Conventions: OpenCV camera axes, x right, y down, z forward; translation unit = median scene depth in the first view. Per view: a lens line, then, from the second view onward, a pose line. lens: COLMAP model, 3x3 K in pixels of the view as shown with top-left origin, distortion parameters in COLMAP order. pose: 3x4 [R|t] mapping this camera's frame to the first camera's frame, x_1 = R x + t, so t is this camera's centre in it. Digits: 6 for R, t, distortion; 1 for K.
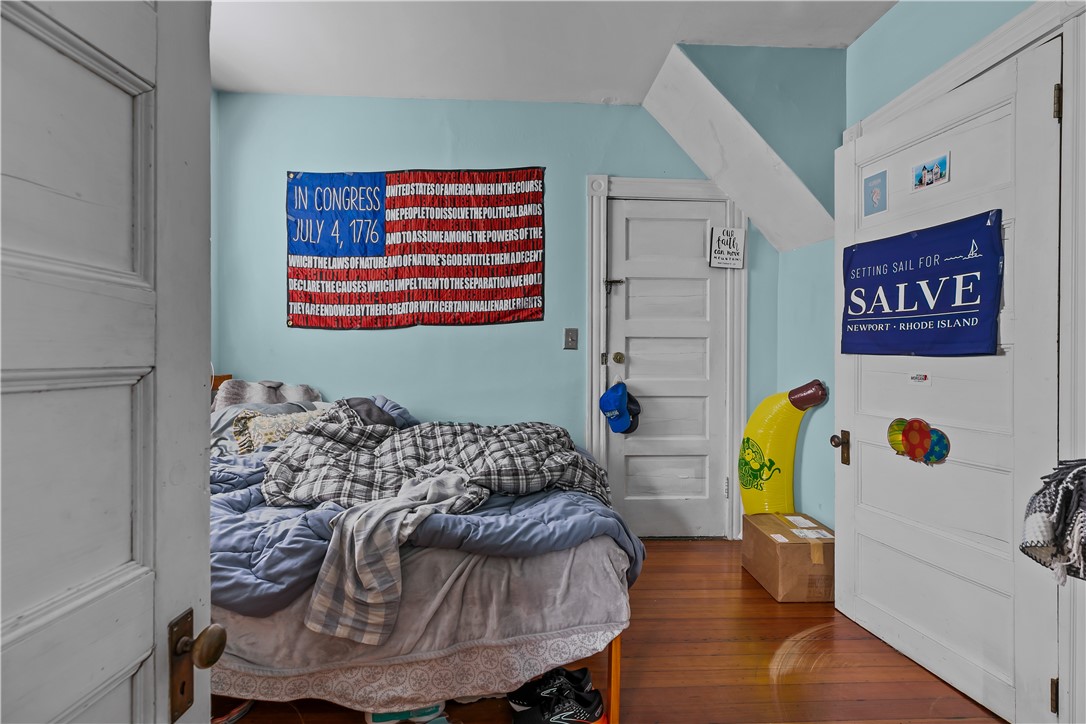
lens RADIAL K [[487.1, 0, 548.7], [0, 487.1, 358.7], [0, 0, 1]] dist [0.007663, -0.000704]
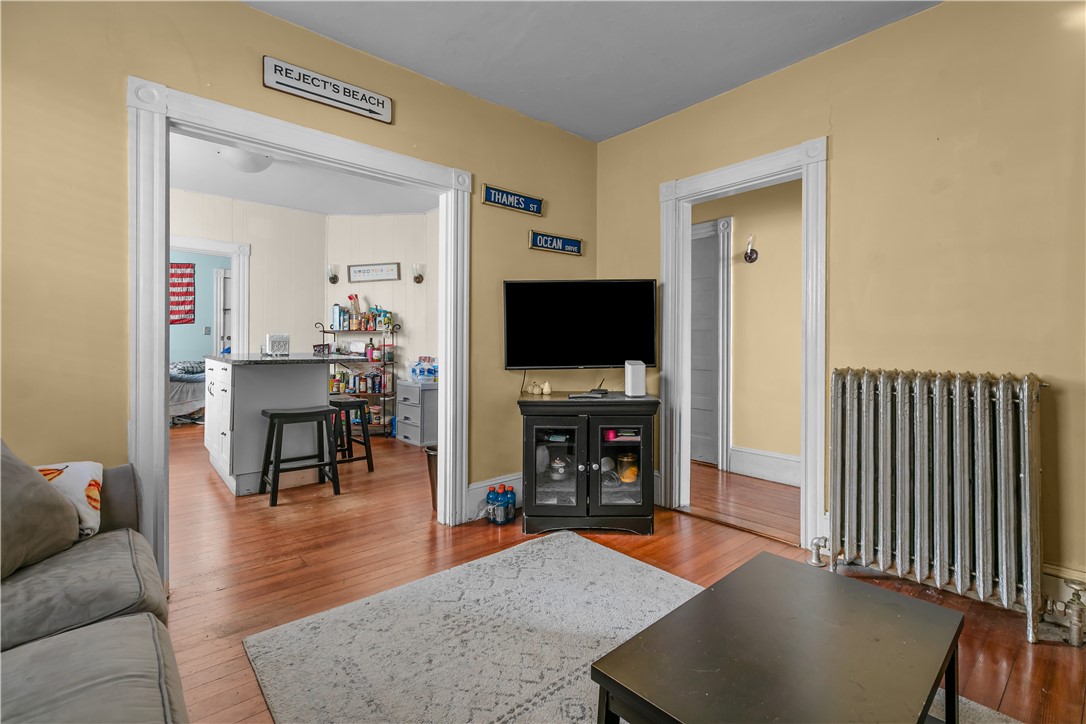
lens RADIAL K [[494.6, 0, 540.5], [0, 494.6, 339.5], [0, 0, 1]] dist [0.002486, -0.000043]
pose [[0.789547, 0.001566, 0.613689, -0.173873], [0.002399, 0.999981, -0.005638, 0.024989], [-0.613686, 0.005924, 0.789528, -2.192554]]
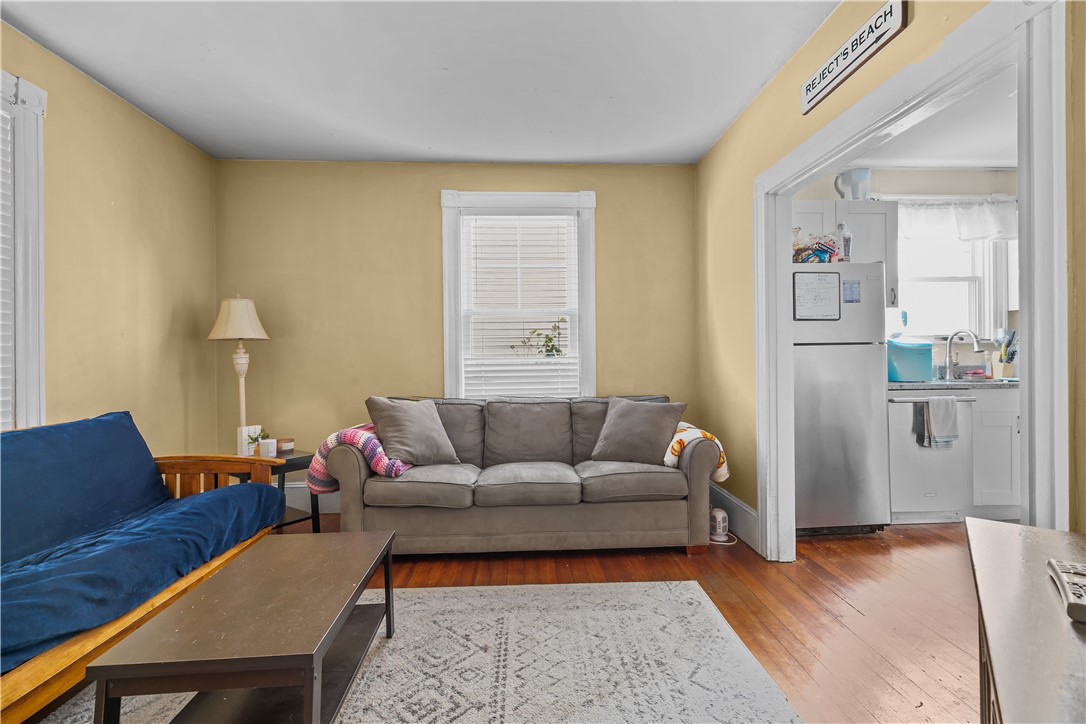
lens RADIAL K [[487.1, 0, 548.7], [0, 487.1, 358.7], [0, 0, 1]] dist [0.007663, -0.000704]
pose [[0.001757, -0.008265, -0.999964, 0.765659], [-0.003489, 0.999960, -0.008271, 0.023119], [0.999992, 0.003503, 0.001728, -1.716040]]
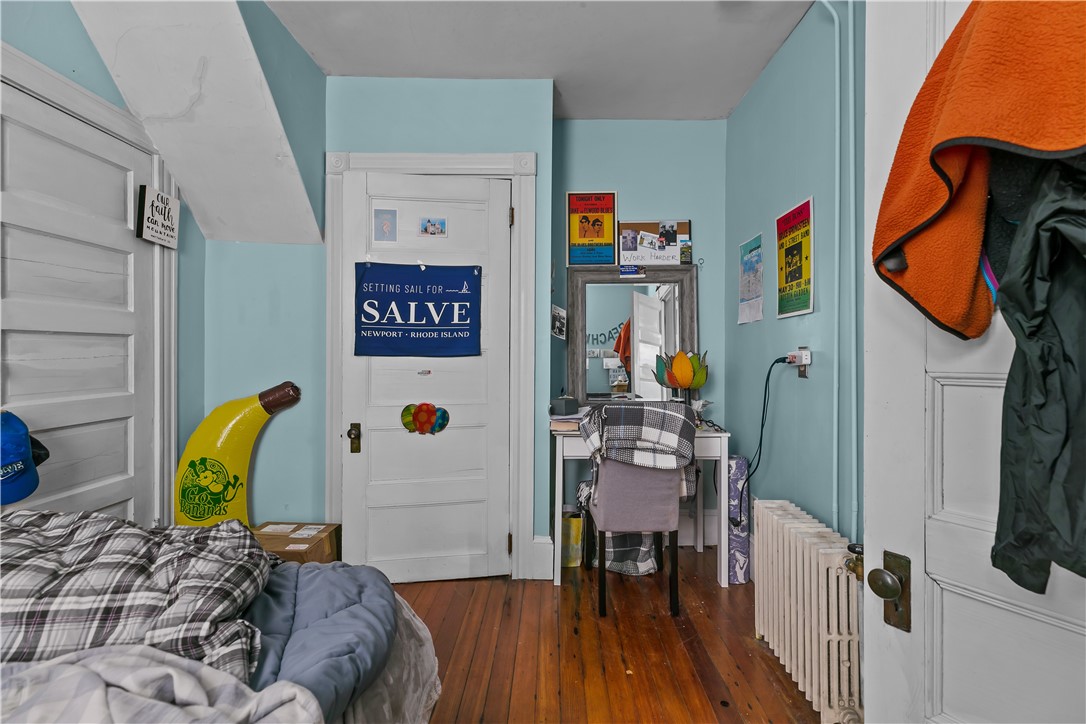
lens RADIAL K [[487.1, 0, 548.7], [0, 487.1, 358.7], [0, 0, 1]] dist [0.007663, -0.000704]
pose [[0.076987, -0.019708, 0.996837, -0.367097], [0.014619, 0.999719, 0.018636, -0.013176], [-0.996925, 0.013138, 0.077253, 0.347875]]
